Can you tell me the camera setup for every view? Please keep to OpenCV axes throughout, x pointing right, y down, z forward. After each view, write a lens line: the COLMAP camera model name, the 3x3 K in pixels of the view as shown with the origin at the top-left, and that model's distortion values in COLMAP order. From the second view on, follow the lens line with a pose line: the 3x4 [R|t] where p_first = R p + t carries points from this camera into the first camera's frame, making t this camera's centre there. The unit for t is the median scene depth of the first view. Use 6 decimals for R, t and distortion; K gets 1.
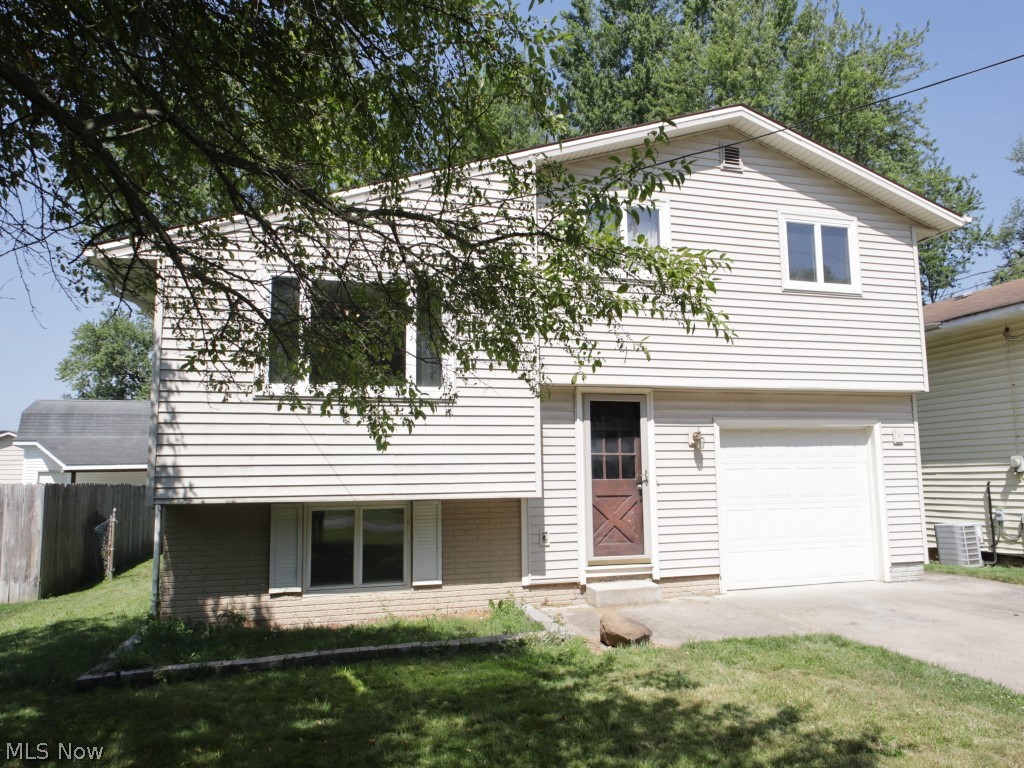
lens RADIAL K [[685.3, 0, 514.6], [0, 685.3, 361.7], [0, 0, 1]] dist [-0.001946, 0.000466]
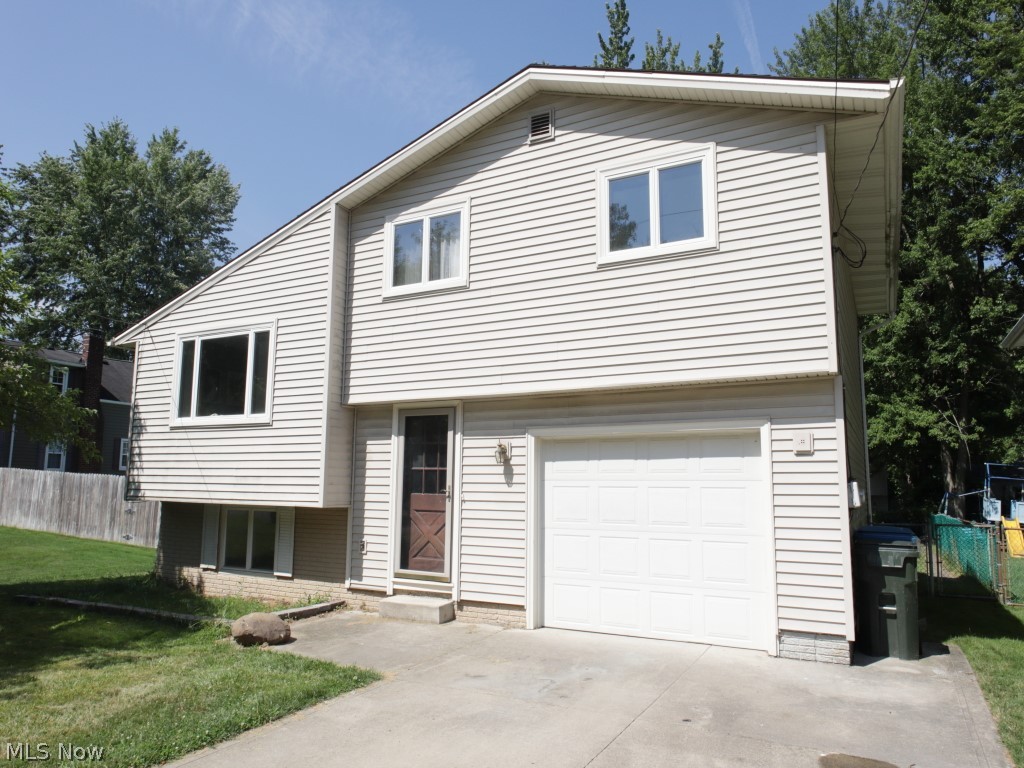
lens RADIAL K [[685.3, 0, 514.6], [0, 685.3, 361.7], [0, 0, 1]] dist [-0.001946, 0.000466]
pose [[0.722116, -0.103173, -0.684035, 0.909411], [0.098223, 0.994089, -0.046247, 0.037368], [0.684763, -0.033792, 0.727982, 0.355065]]
